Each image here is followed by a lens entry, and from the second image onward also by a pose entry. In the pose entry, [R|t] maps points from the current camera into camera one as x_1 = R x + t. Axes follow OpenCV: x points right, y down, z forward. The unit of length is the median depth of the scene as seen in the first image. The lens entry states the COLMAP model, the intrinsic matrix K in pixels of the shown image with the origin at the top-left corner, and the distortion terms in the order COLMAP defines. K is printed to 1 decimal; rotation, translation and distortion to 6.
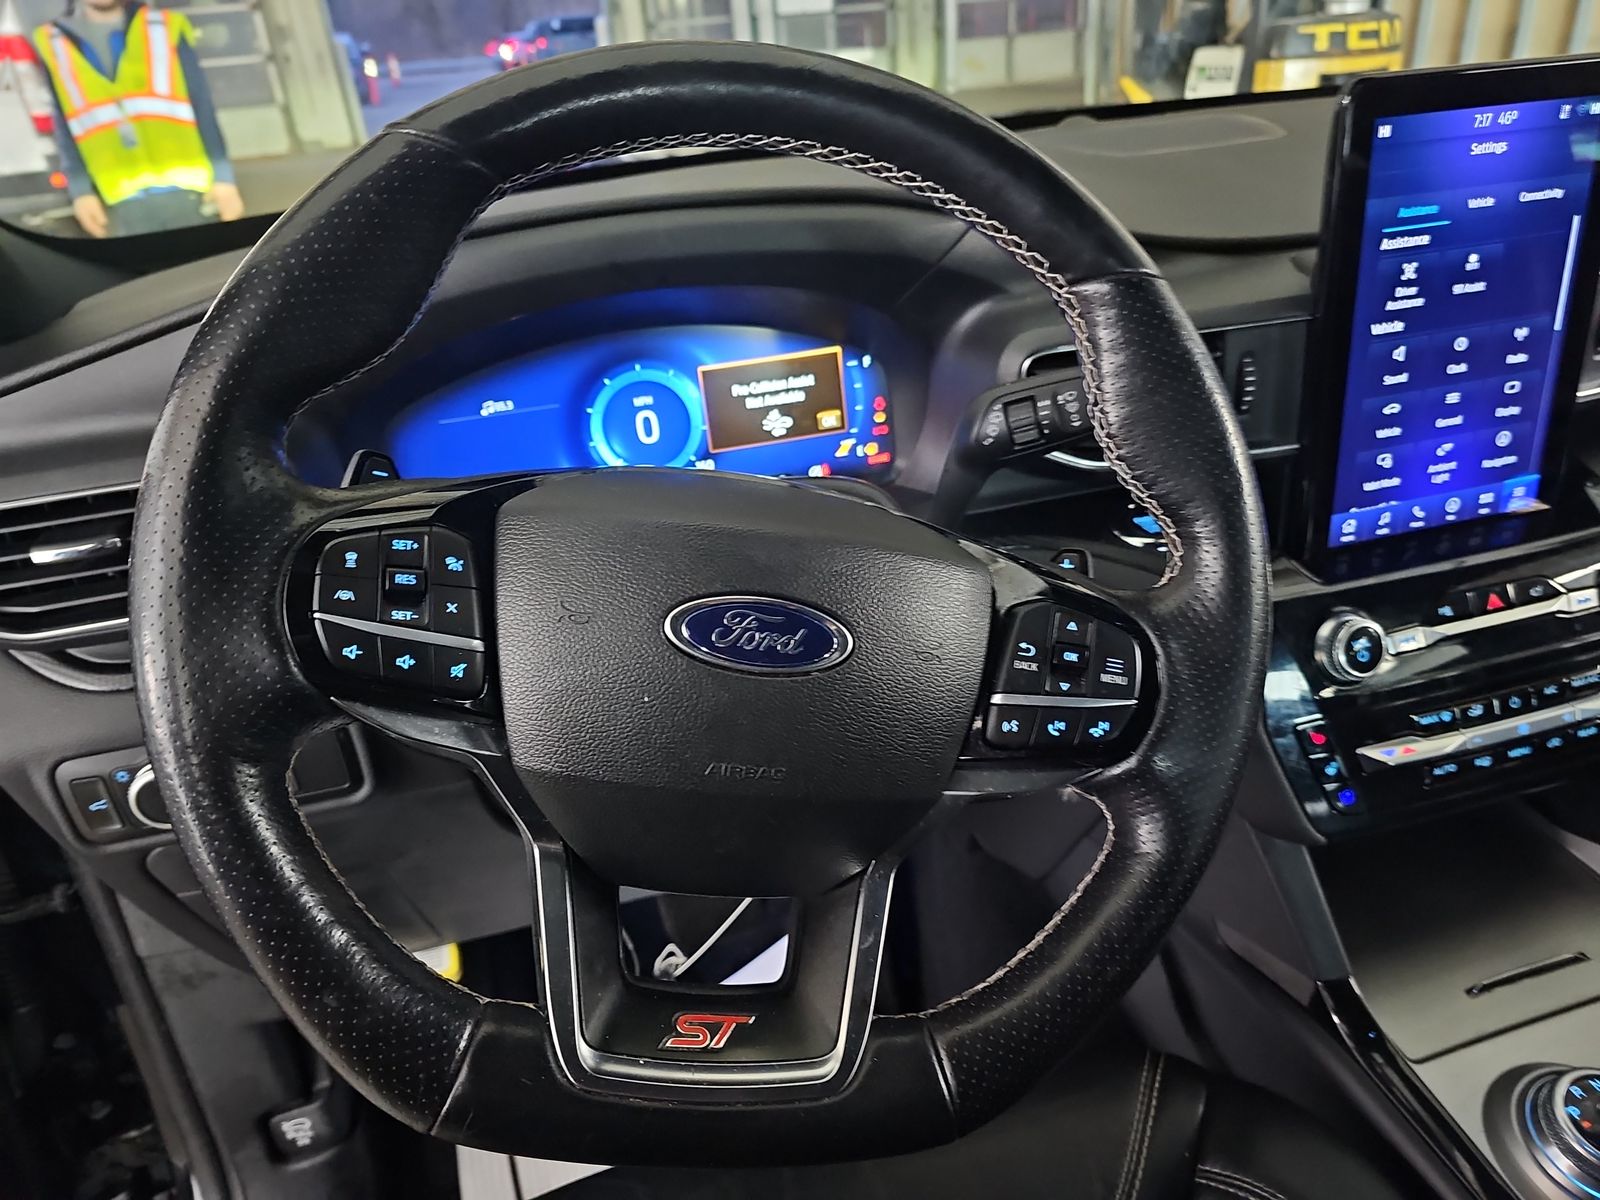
lens RADIAL K [[1136.5, 0, 797.9], [0, 1136.5, 620.1], [0, 0, 1]] dist [0.024597, -0.043236]
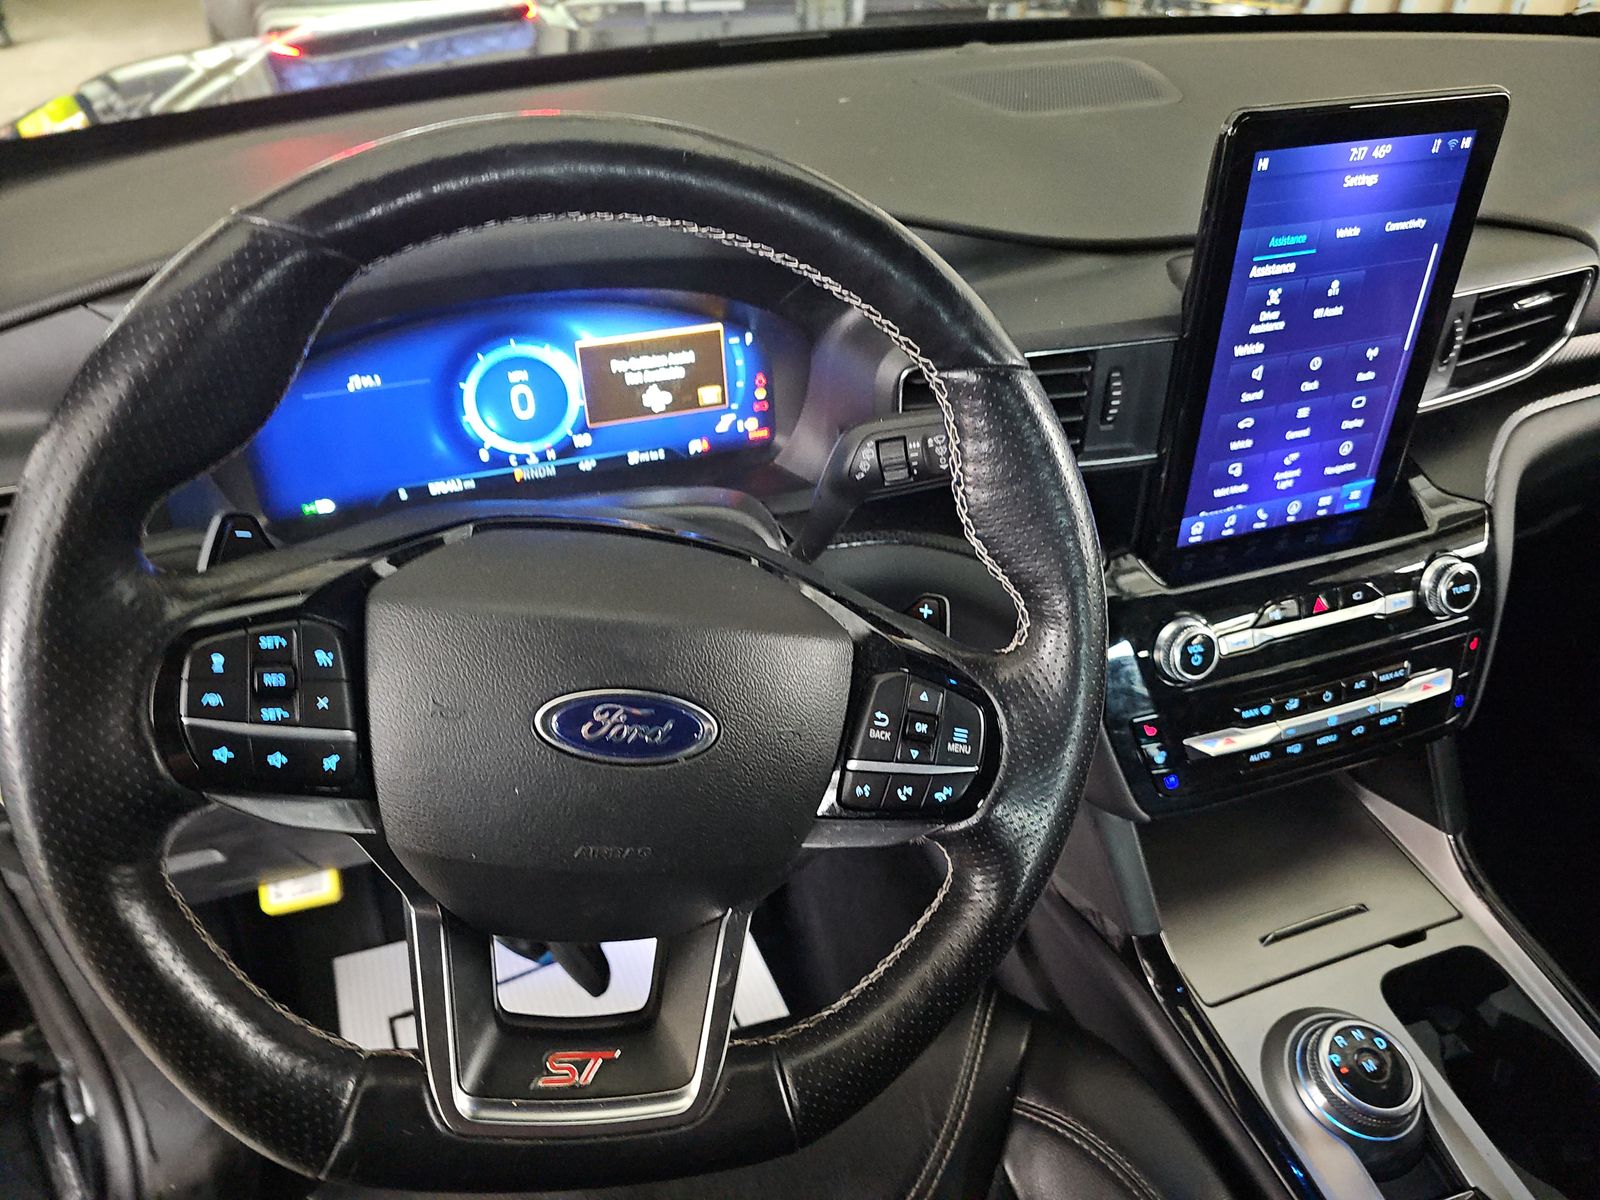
lens RADIAL K [[1136.5, 0, 797.9], [0, 1136.5, 620.1], [0, 0, 1]] dist [0.024597, -0.043236]
pose [[0.994715, 0.020048, 0.100701, 0.009321], [-0.036017, 0.986561, 0.159372, -0.163434], [-0.096152, -0.162157, 0.982069, -0.019485]]
